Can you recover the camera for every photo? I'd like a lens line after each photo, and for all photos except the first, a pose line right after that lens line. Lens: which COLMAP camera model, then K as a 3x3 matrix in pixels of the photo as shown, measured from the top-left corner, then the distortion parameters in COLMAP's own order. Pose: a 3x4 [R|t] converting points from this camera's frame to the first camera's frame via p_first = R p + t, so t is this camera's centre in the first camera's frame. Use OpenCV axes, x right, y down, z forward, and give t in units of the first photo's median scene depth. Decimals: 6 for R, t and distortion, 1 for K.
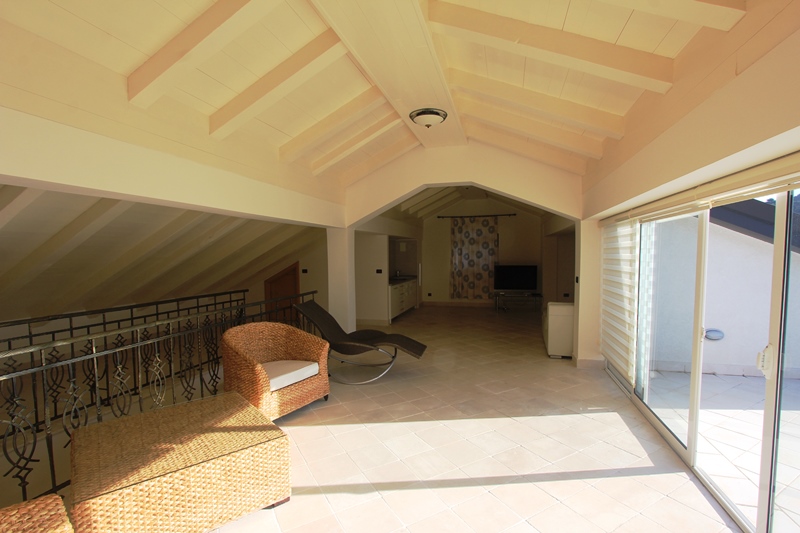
lens RADIAL K [[373.6, 0, 403.3], [0, 373.6, 268.9], [0, 0, 1]] dist [-0.020120, 0.003117]
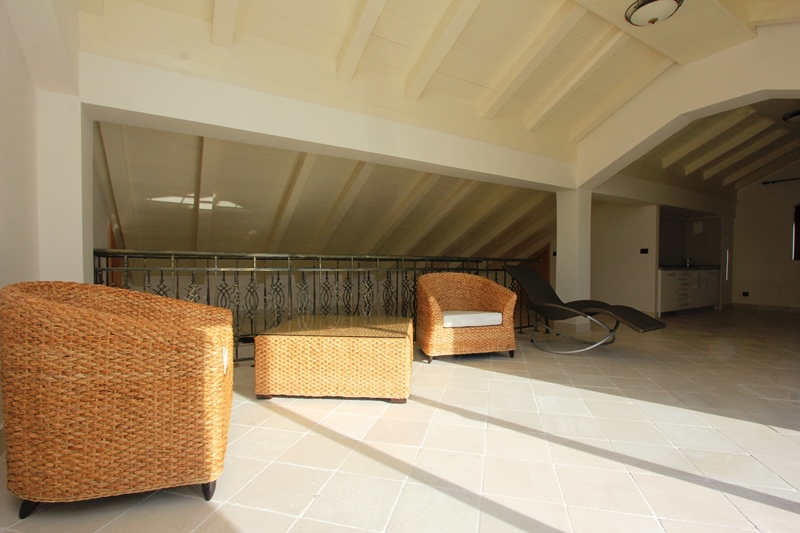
lens RADIAL K [[373.6, 0, 401.2], [0, 373.6, 266.6], [0, 0, 1]] dist [-0.020120, 0.003117]
pose [[0.721093, 0.017410, -0.692620, 0.242138], [-0.039175, 0.999109, -0.015672, 0.158077], [0.691730, 0.038435, 0.721133, 0.133804]]
